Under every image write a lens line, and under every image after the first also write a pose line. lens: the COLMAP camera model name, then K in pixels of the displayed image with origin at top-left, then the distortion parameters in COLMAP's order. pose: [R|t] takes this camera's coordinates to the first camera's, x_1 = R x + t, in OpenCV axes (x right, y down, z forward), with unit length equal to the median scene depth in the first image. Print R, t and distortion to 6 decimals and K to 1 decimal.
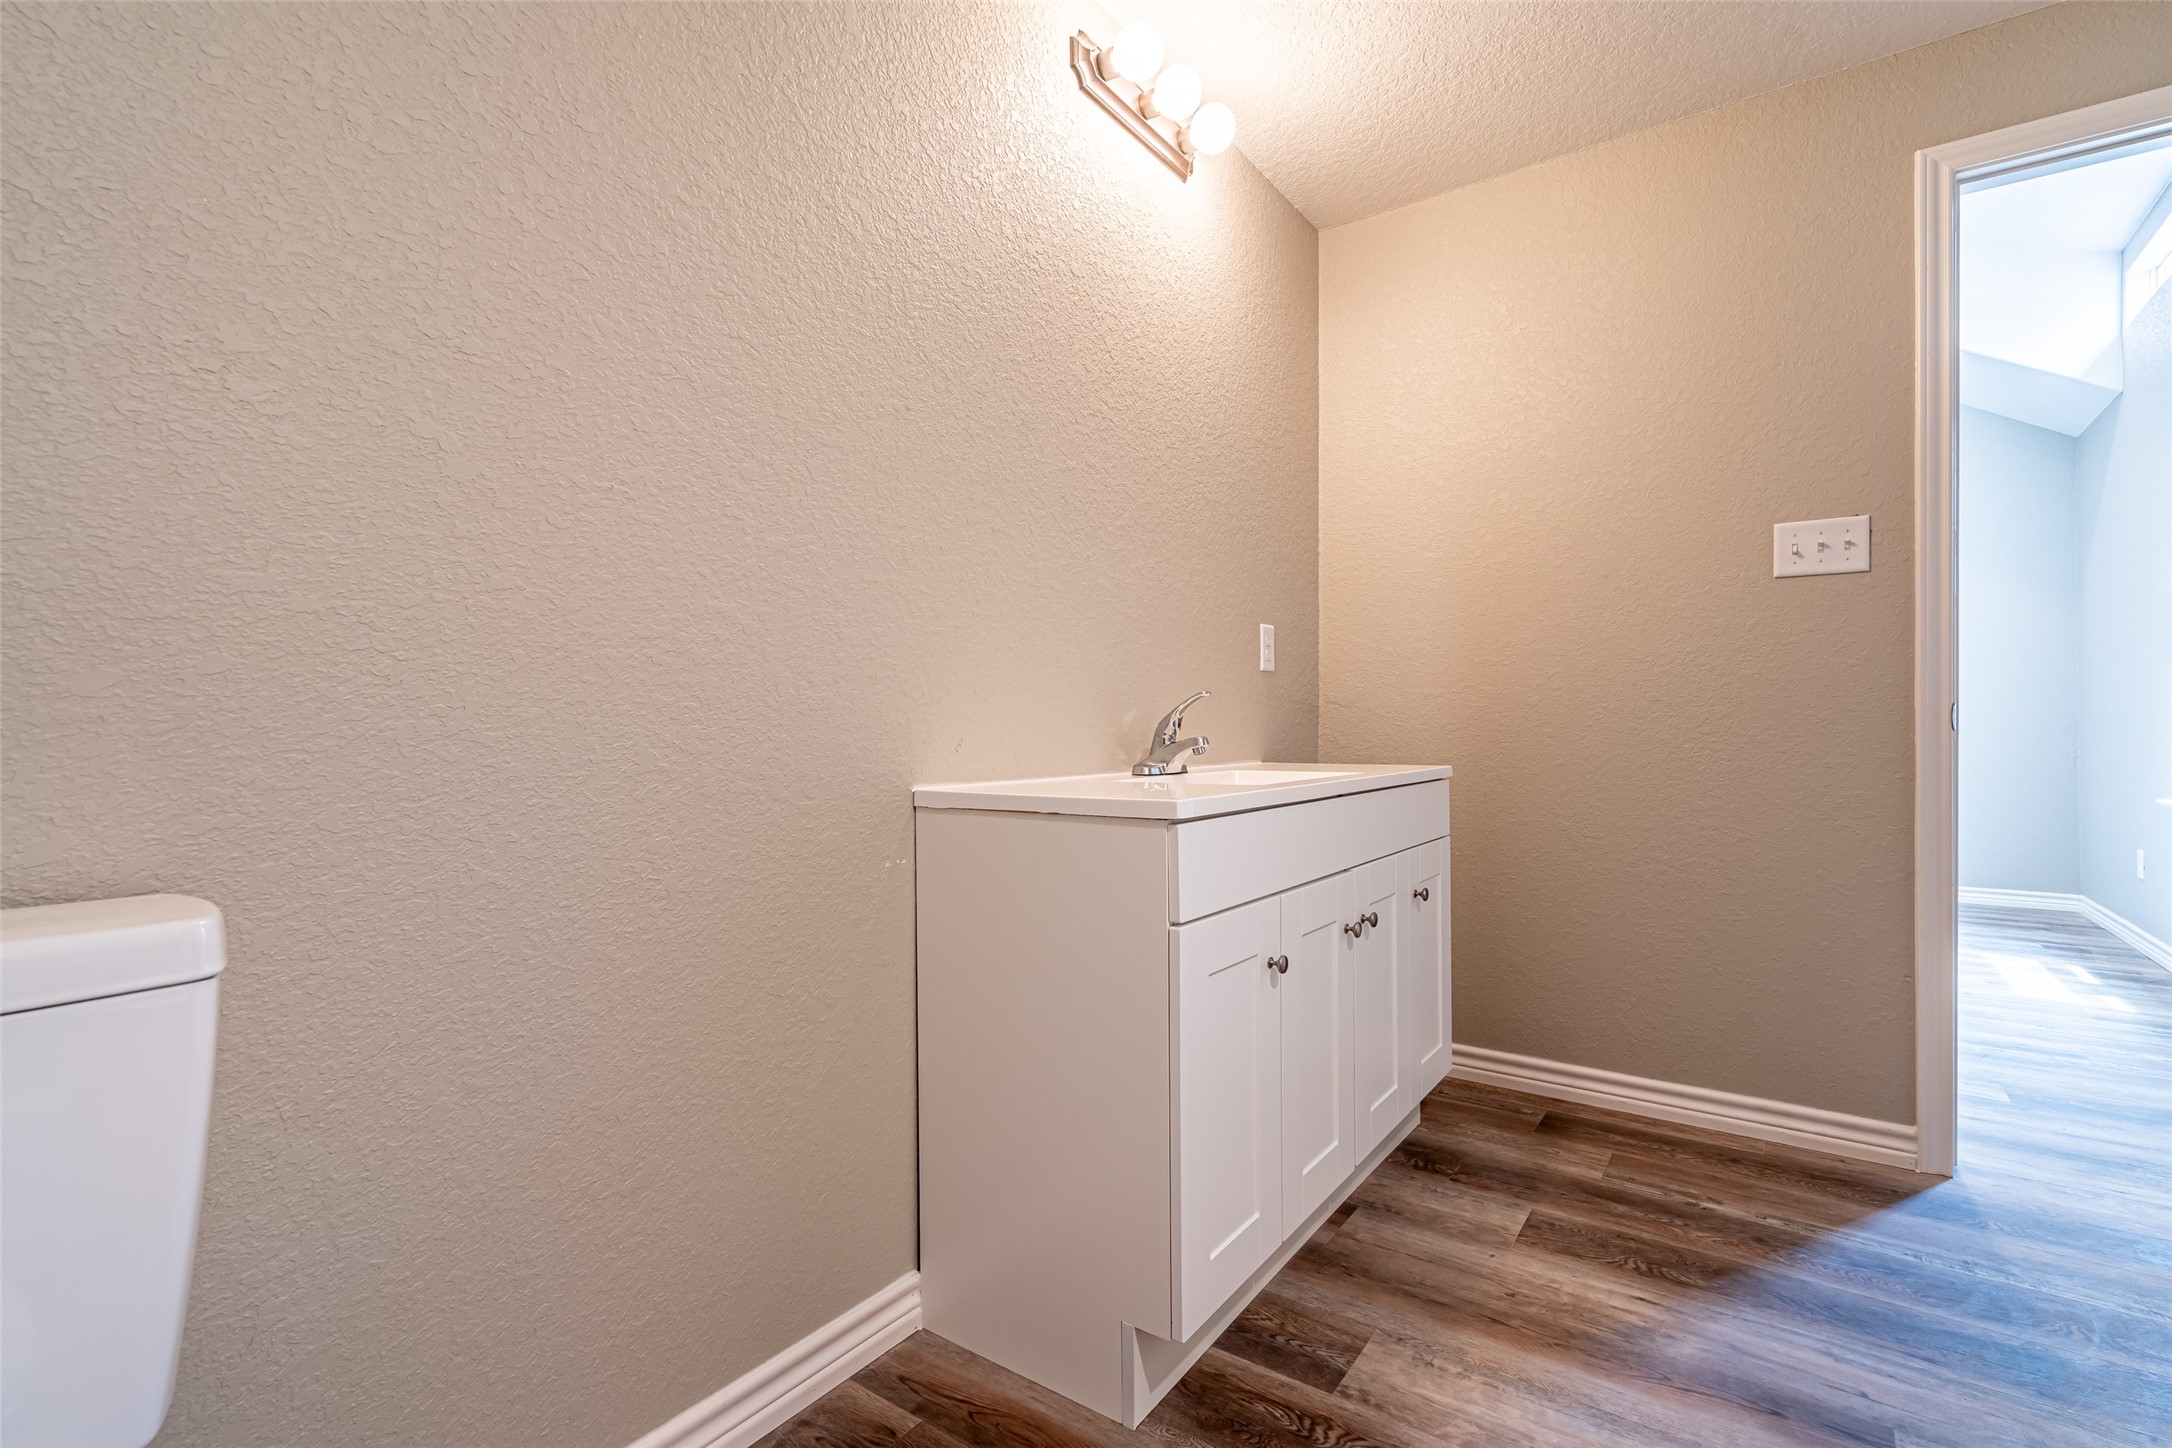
lens RADIAL K [[991.7, 0, 1104.3], [0, 991.7, 728.1], [0, 0, 1]] dist [-0.003495, 0.001574]
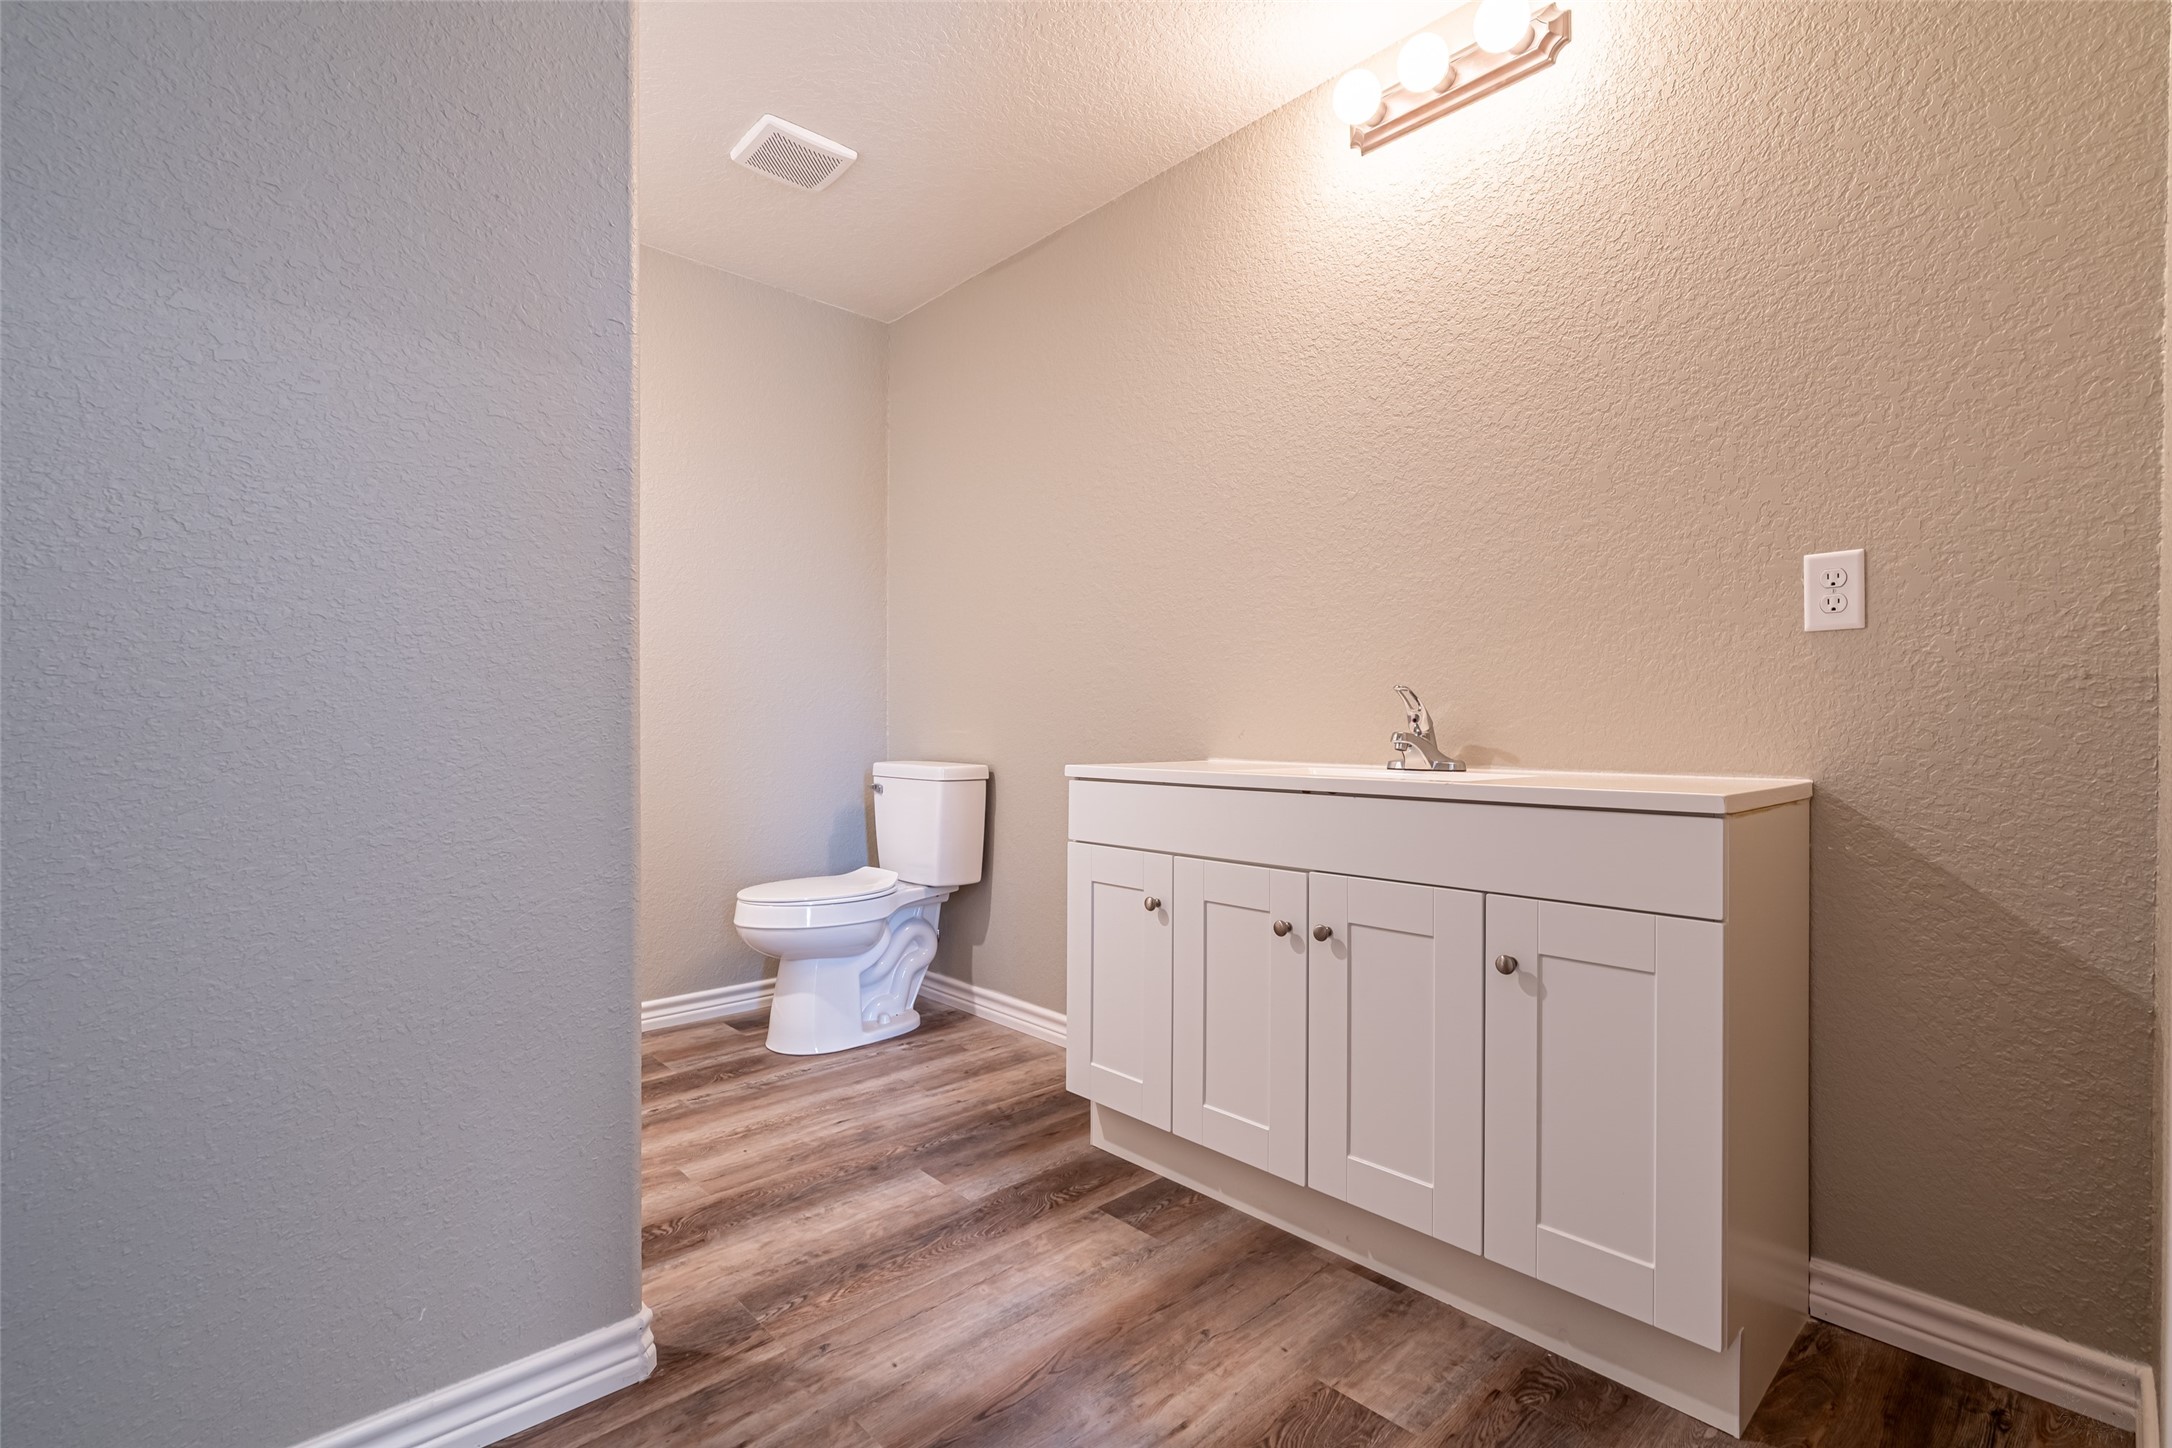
lens RADIAL K [[991.7, 0, 1064.7], [0, 991.7, 741.5], [0, 0, 1]] dist [-0.003495, 0.001574]
pose [[-0.228202, 0.014463, -0.973506, 1.250786], [-0.007781, 0.999831, 0.016678, 0.005198], [0.973583, 0.011381, -0.228051, 1.009803]]
